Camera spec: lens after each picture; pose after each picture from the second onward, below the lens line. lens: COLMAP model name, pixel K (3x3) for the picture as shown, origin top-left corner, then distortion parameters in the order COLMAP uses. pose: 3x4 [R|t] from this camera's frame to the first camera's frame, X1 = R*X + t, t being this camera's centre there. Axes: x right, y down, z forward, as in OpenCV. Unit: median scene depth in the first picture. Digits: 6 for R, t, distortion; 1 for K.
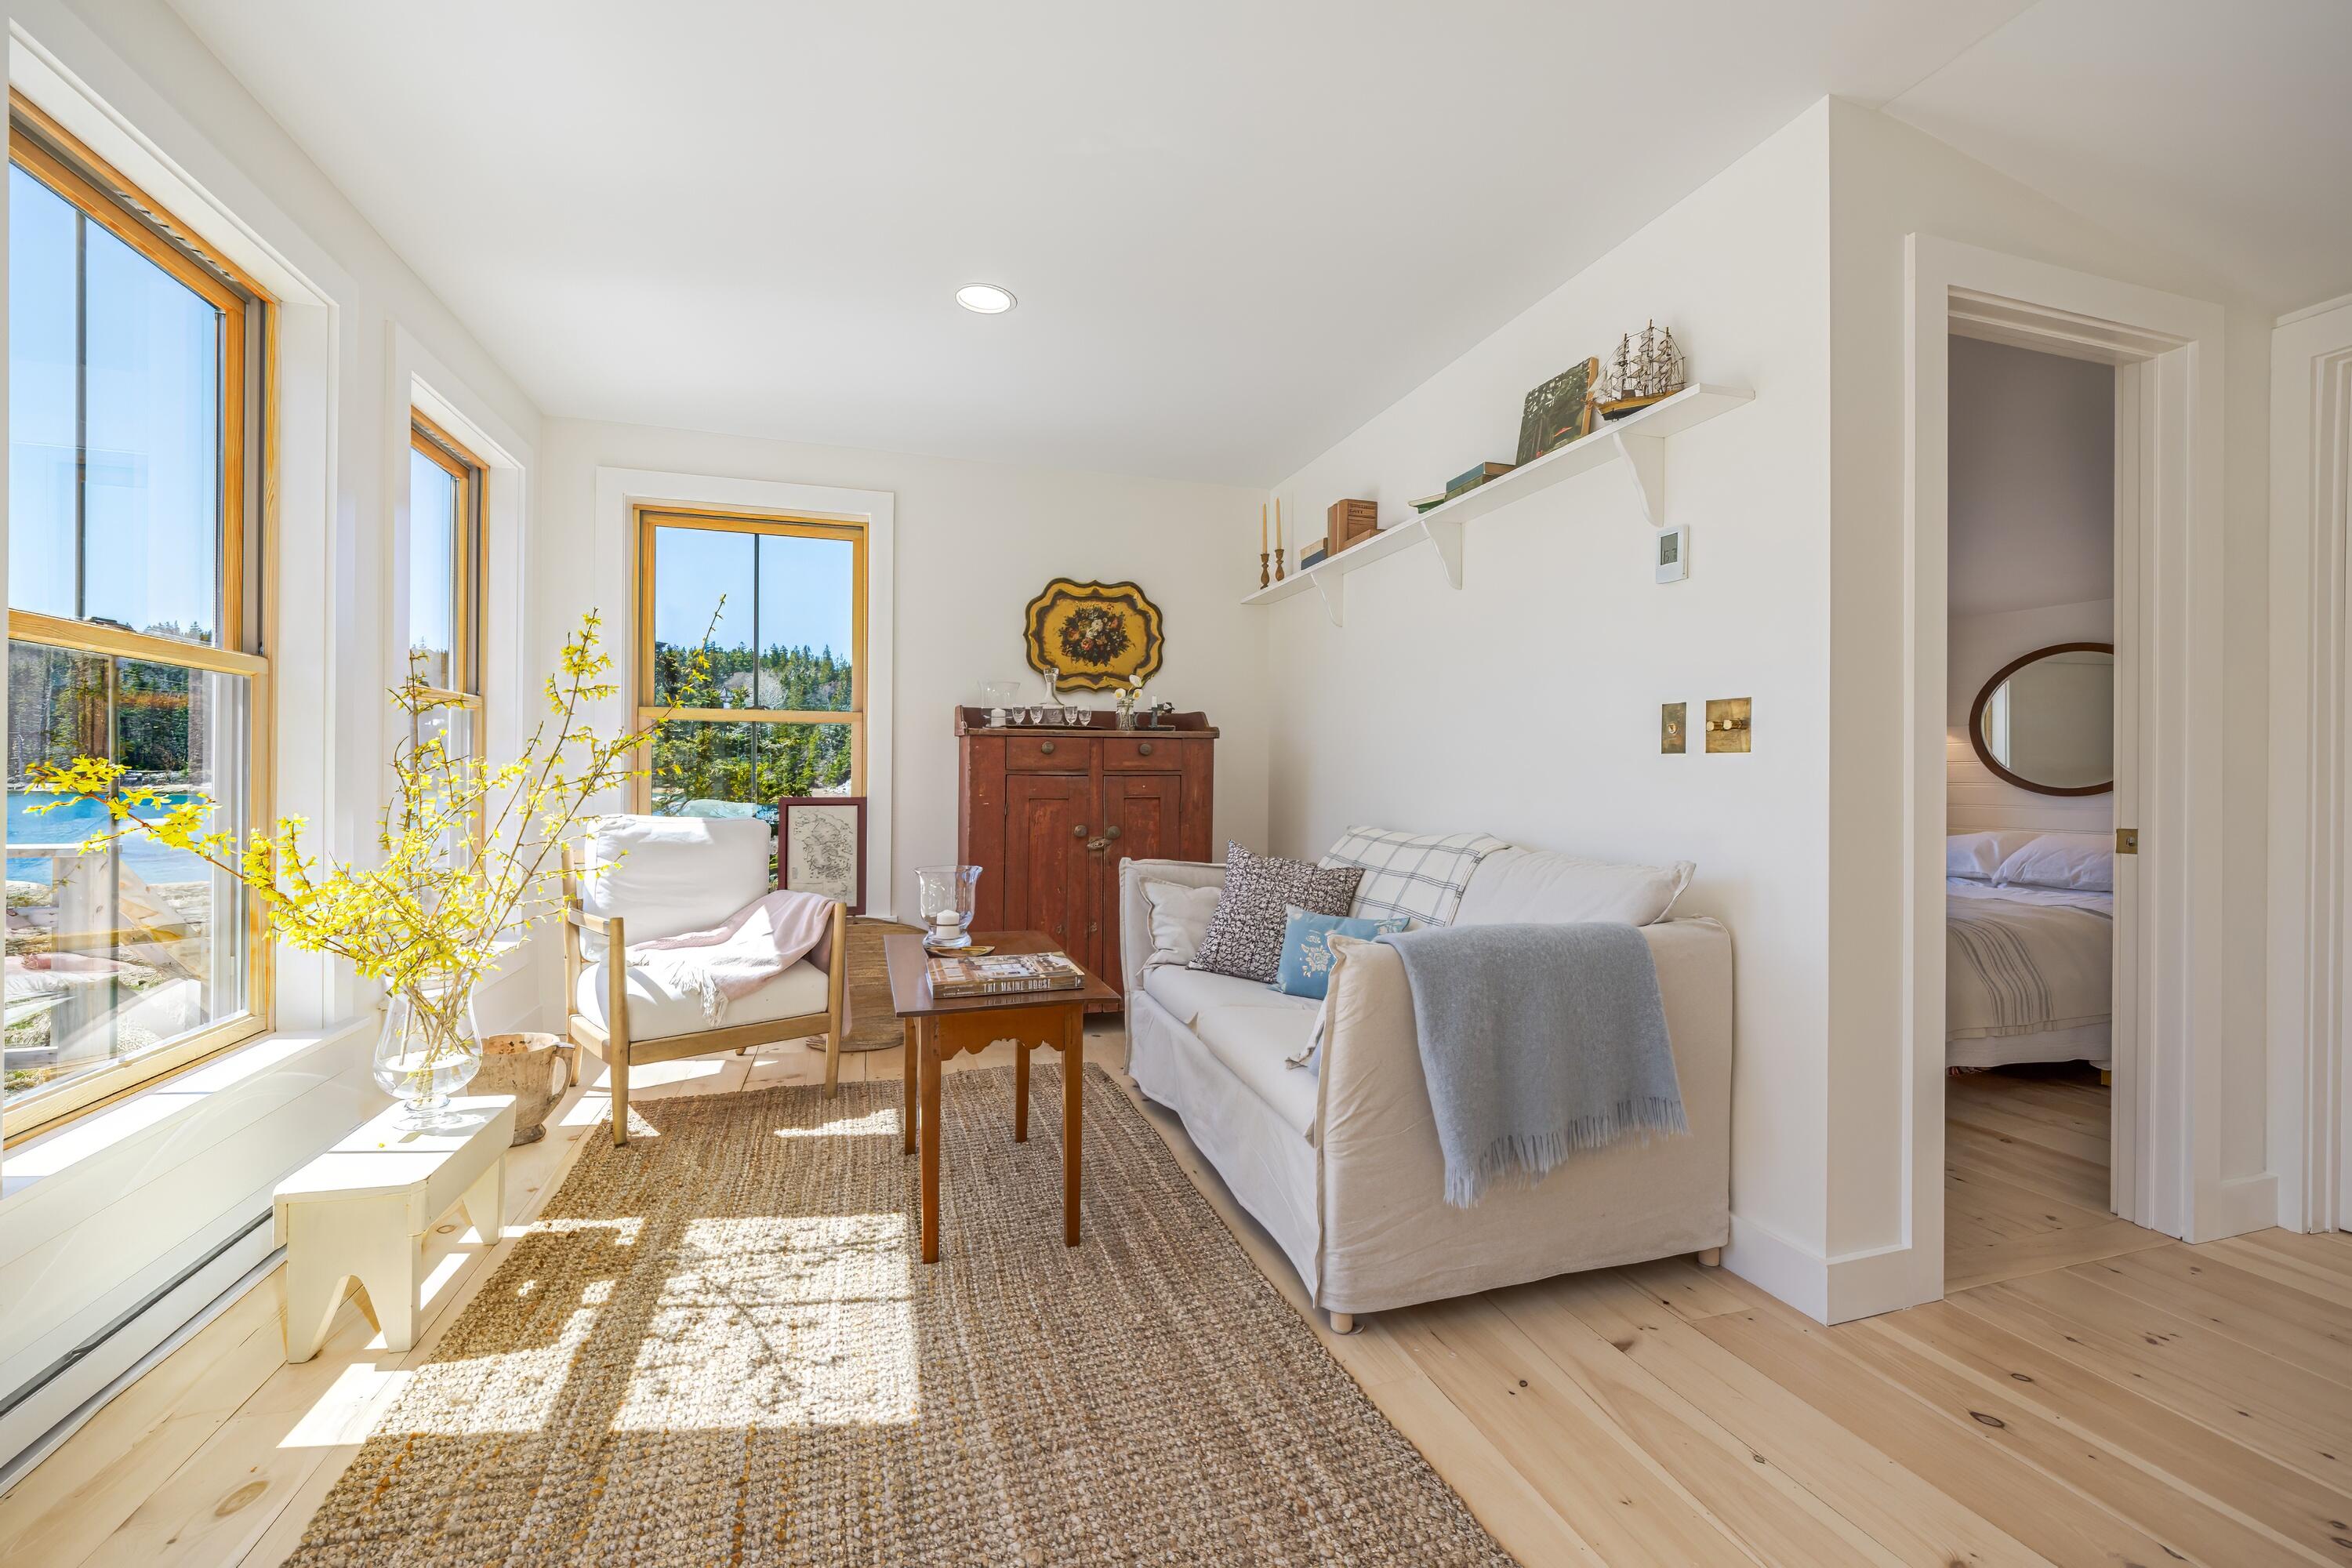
lens RADIAL K [[1009.0, 0, 1198.3], [0, 1009.0, 778.7], [0, 0, 1]] dist [-0.002378, 0.000320]
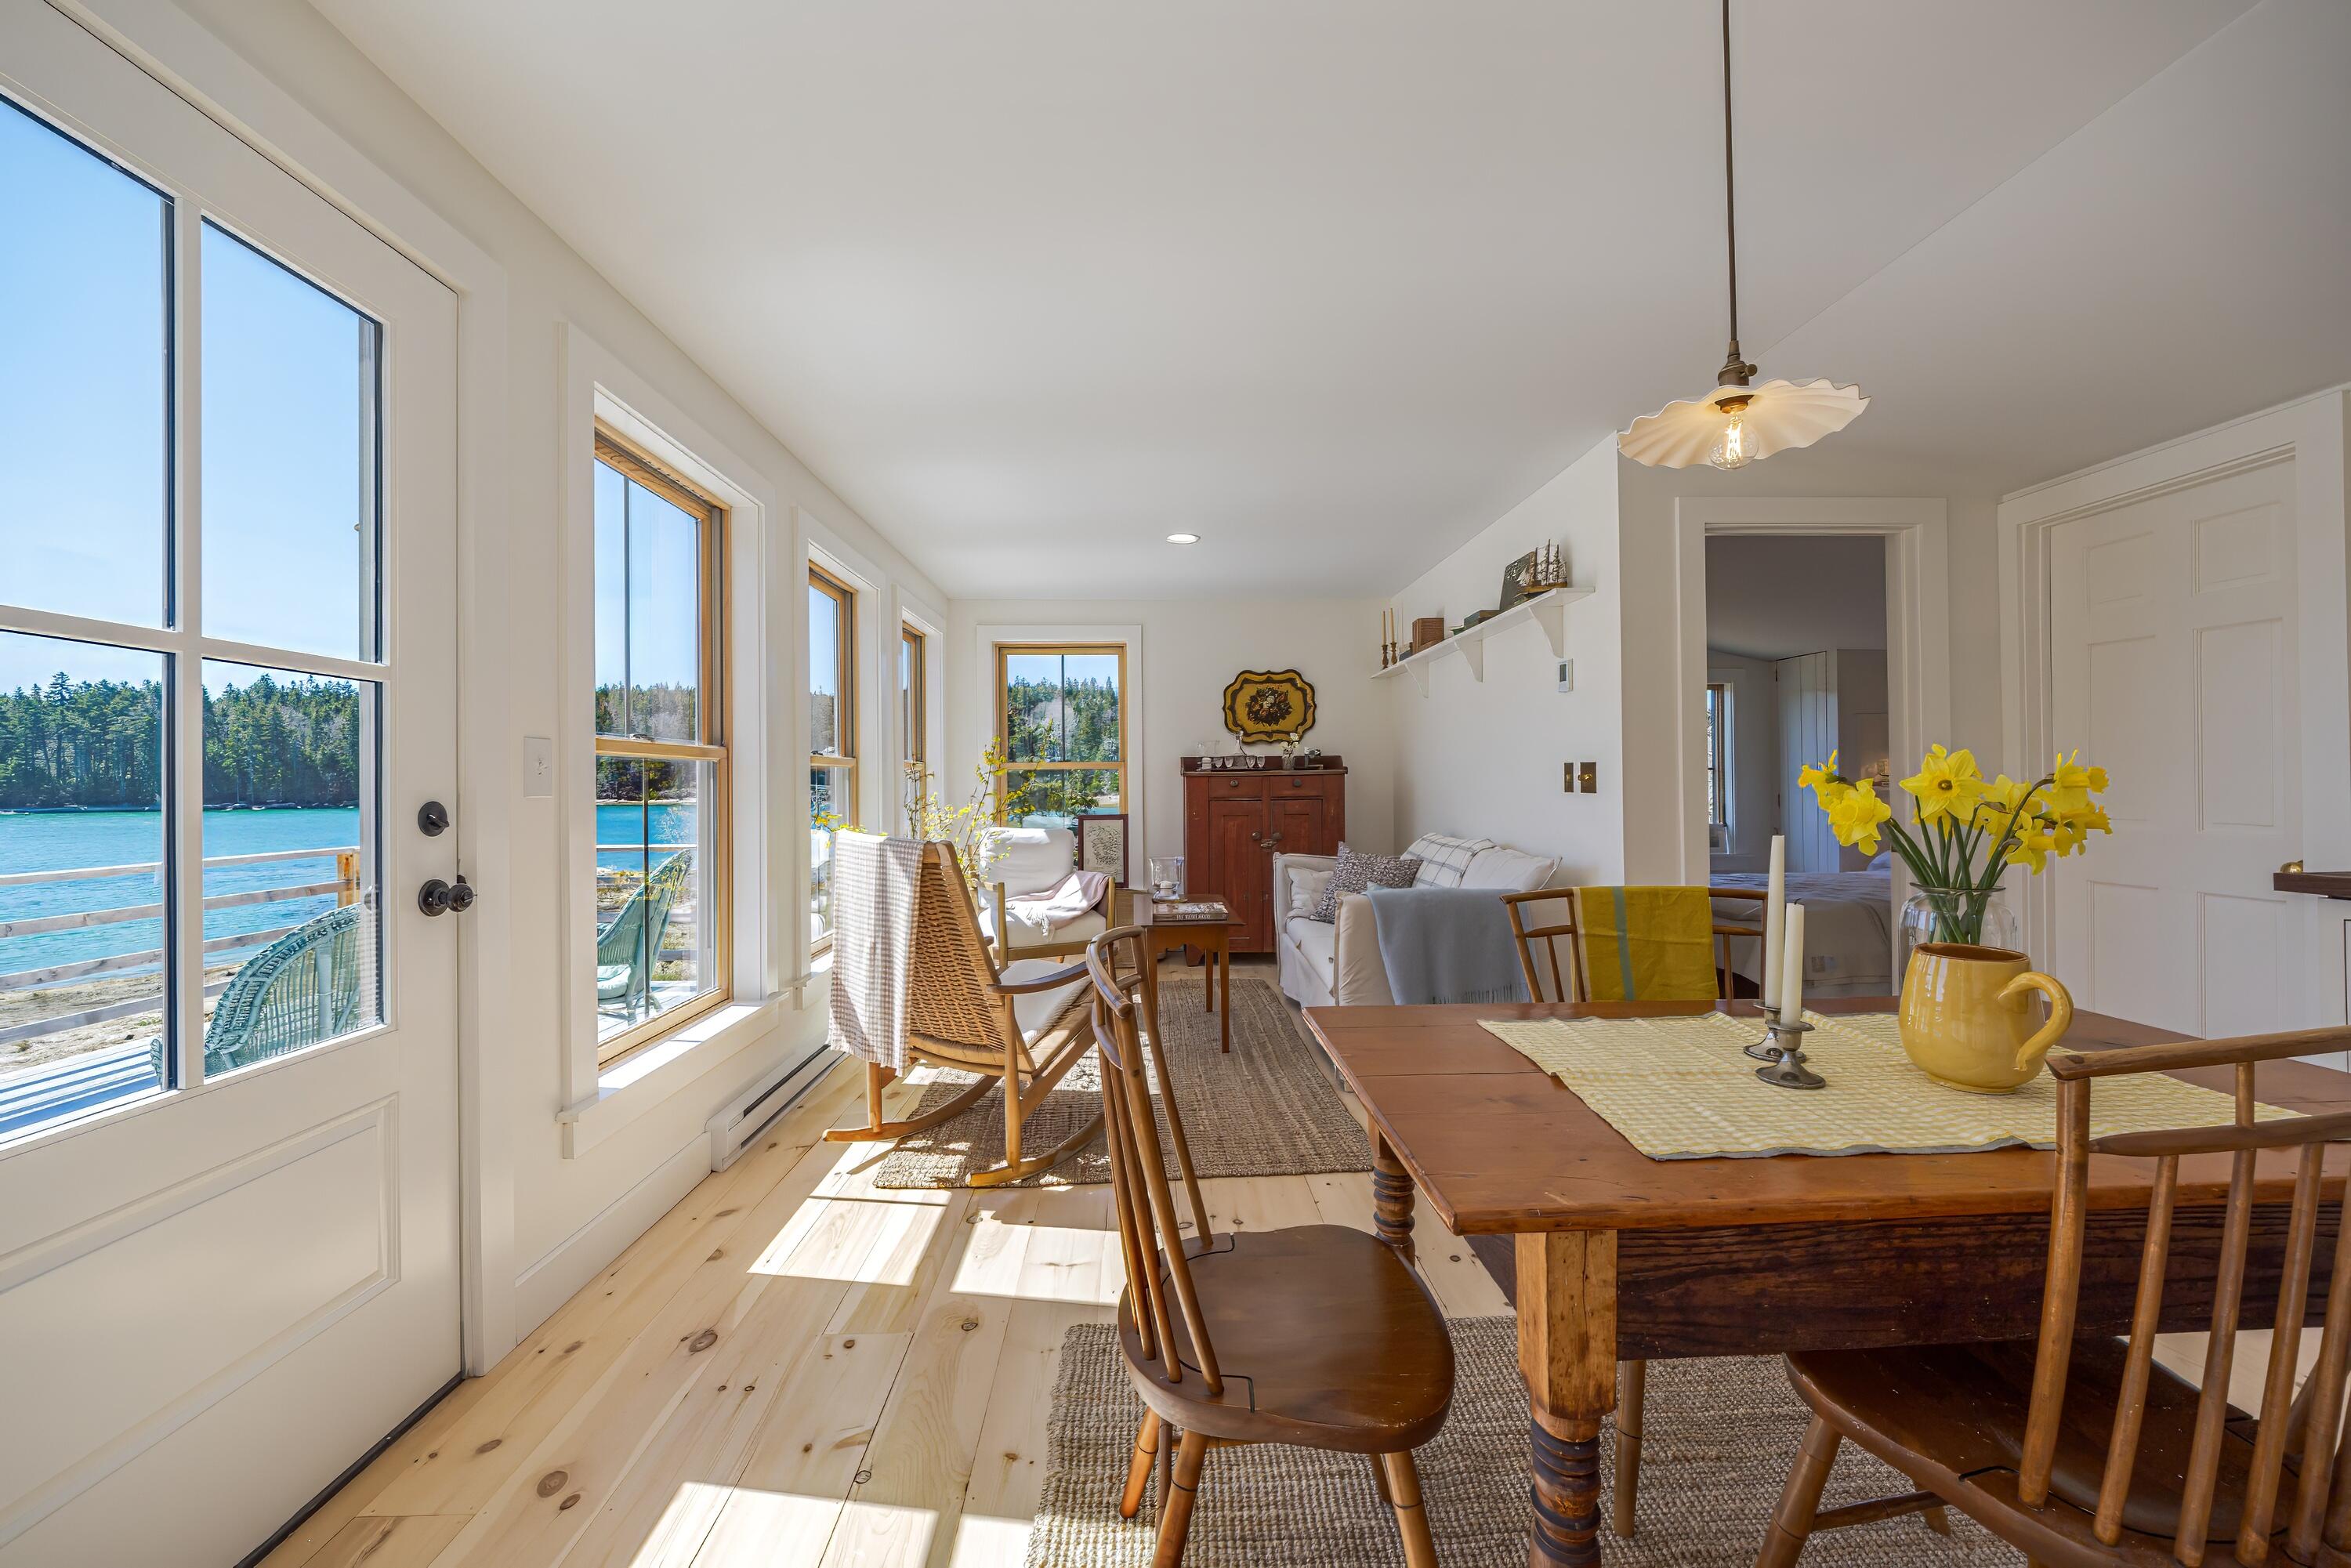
lens RADIAL K [[896.0, 0, 1188.2], [0, 896.0, 777.5], [0, 0, 1]] dist [-0.000790, 0.000037]
pose [[0.964647, -0.017936, -0.262934, 0.163427], [0.016539, 0.999835, -0.007524, -0.032444], [0.263026, 0.002910, 0.964784, -0.413509]]
